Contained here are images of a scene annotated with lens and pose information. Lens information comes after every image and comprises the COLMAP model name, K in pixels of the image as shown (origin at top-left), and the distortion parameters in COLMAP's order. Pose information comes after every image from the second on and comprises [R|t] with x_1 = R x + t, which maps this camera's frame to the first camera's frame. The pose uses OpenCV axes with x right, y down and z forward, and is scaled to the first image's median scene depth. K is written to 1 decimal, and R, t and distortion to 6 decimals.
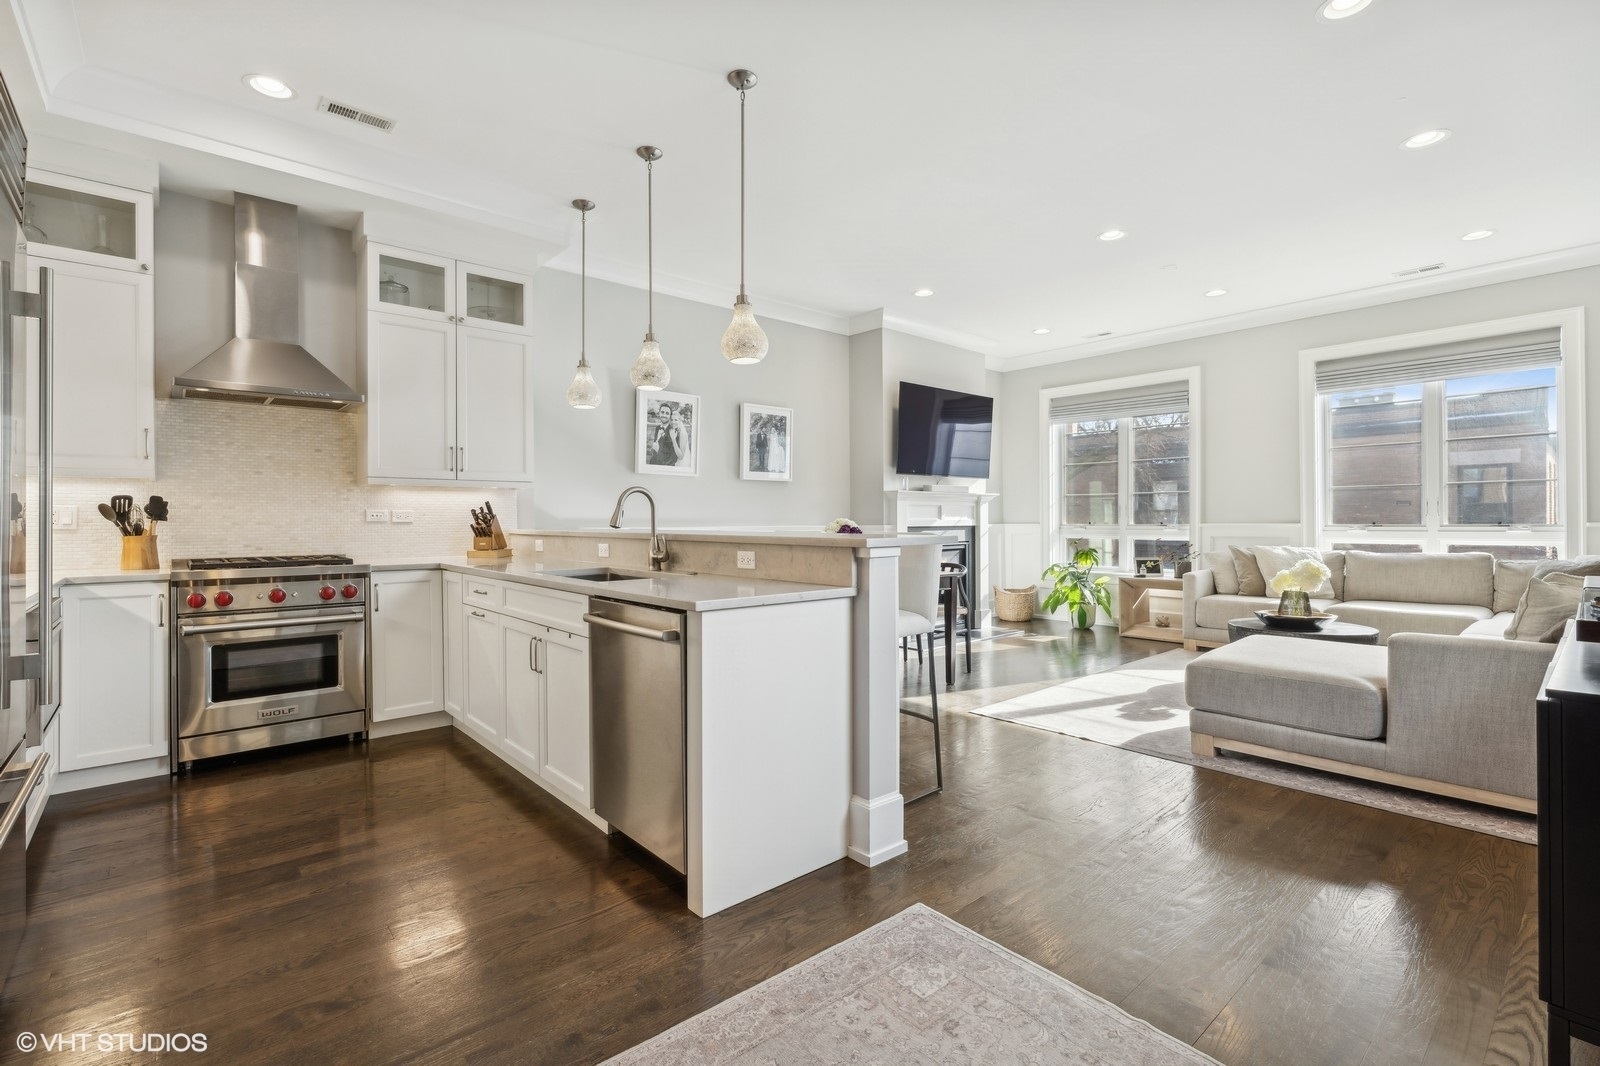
lens RADIAL K [[723.3, 0, 793.7], [0, 723.3, 520.4], [0, 0, 1]] dist [-0.000438, 0.000449]
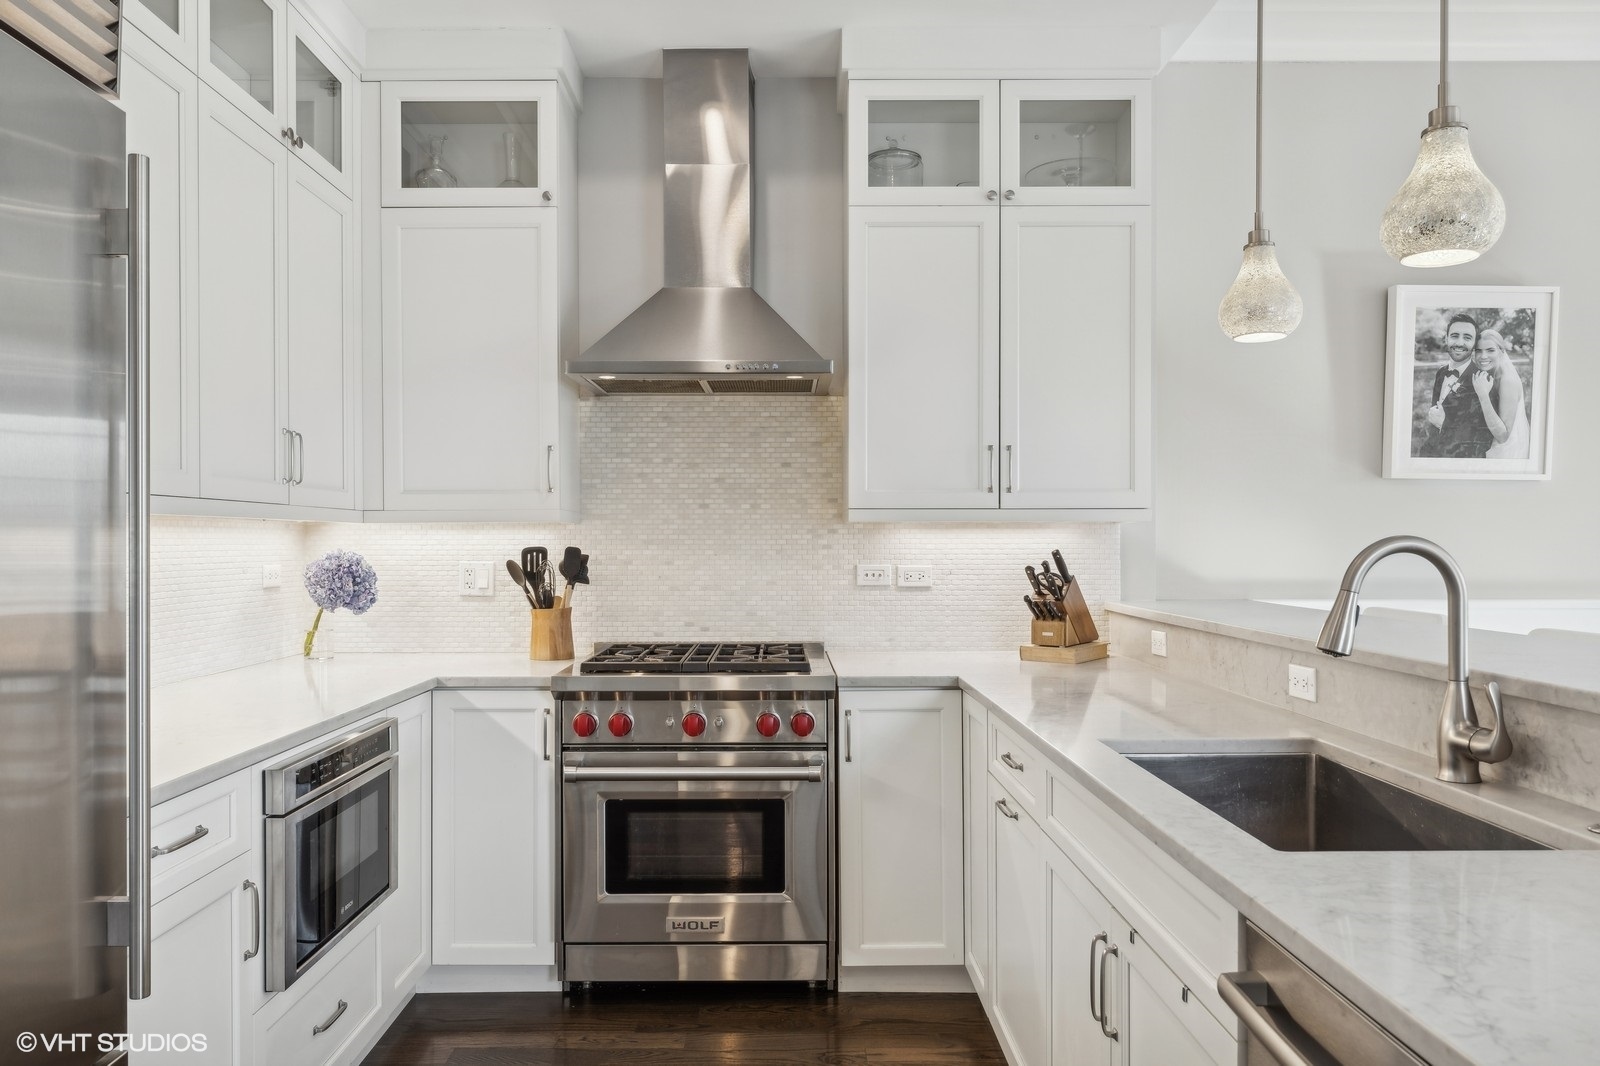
lens RADIAL K [[1088.9, 0, 782.5], [0, 1088.9, 554.9], [0, 0, 1]] dist [-0.002829, 0.000572]
pose [[0.757580, 0.010091, -0.652664, -0.060770], [-0.001894, 0.999910, 0.013260, -0.026253], [0.652739, -0.008809, 0.757531, 0.245507]]
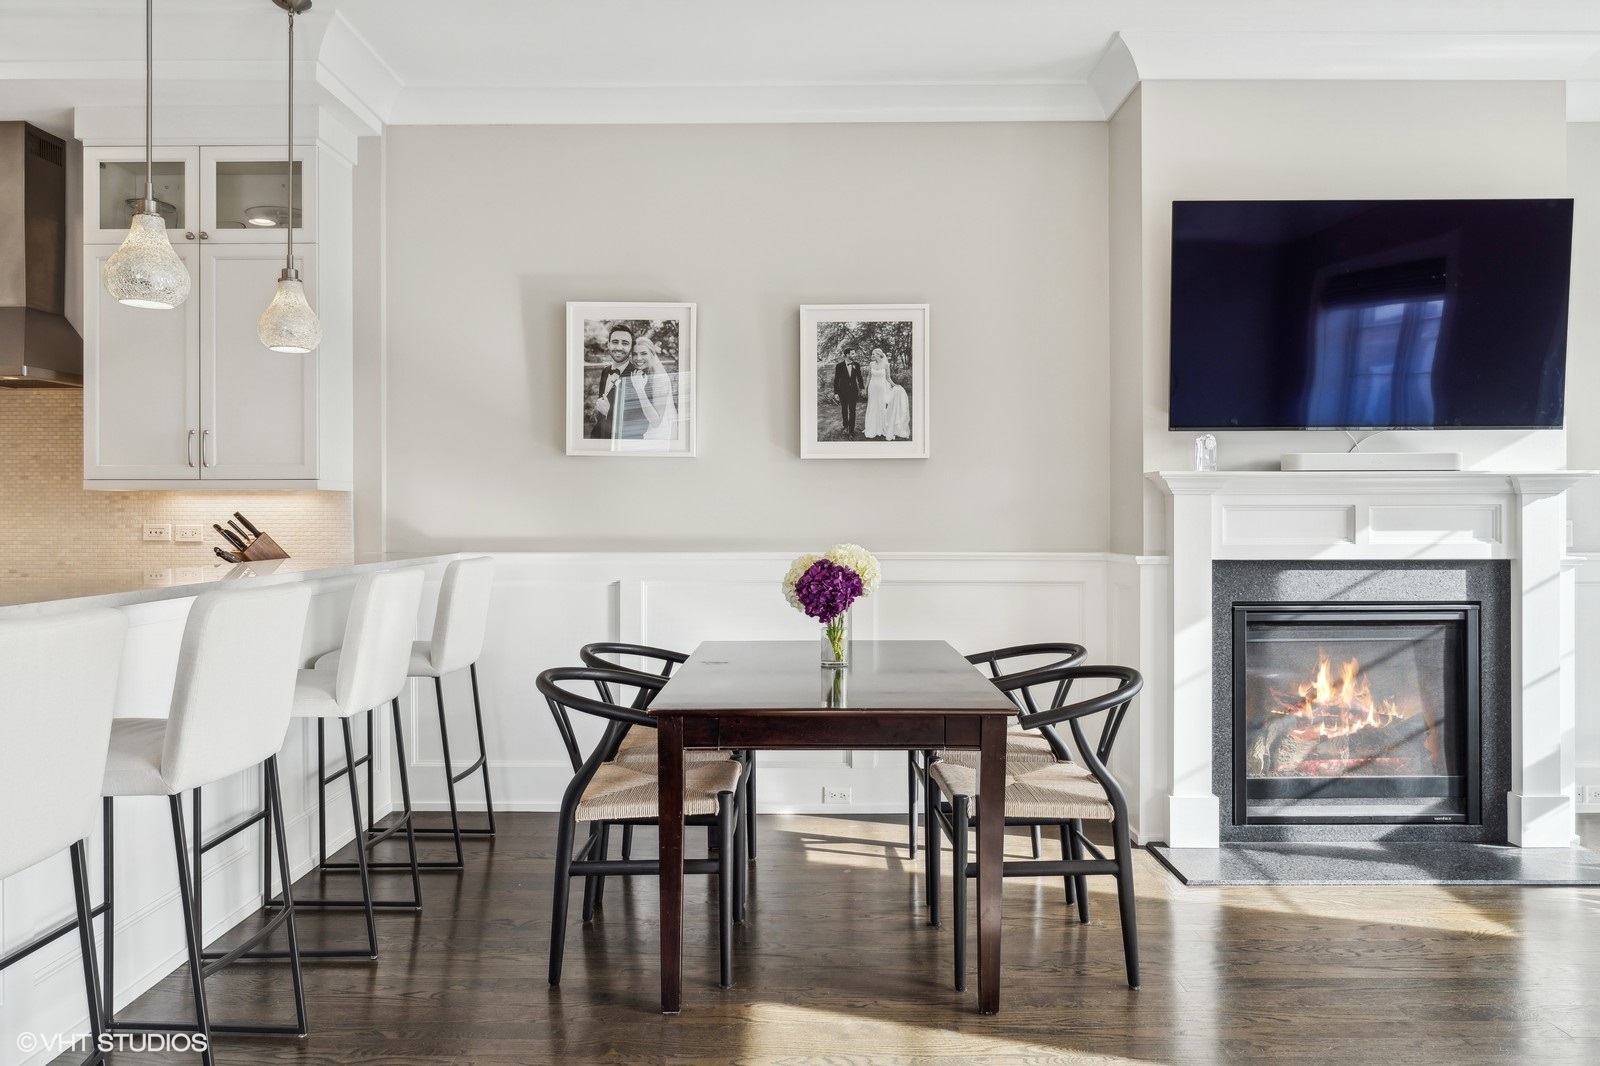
lens RADIAL K [[1066.0, 0, 800.0], [0, 1066.0, 513.3], [0, 0, 1]] dist [0.000091, -0.001694]
pose [[0.752138, 0.002303, -0.659002, 0.459237], [-0.001834, 0.999997, 0.001402, -0.021964], [0.659003, 0.000154, 0.752140, 0.495317]]
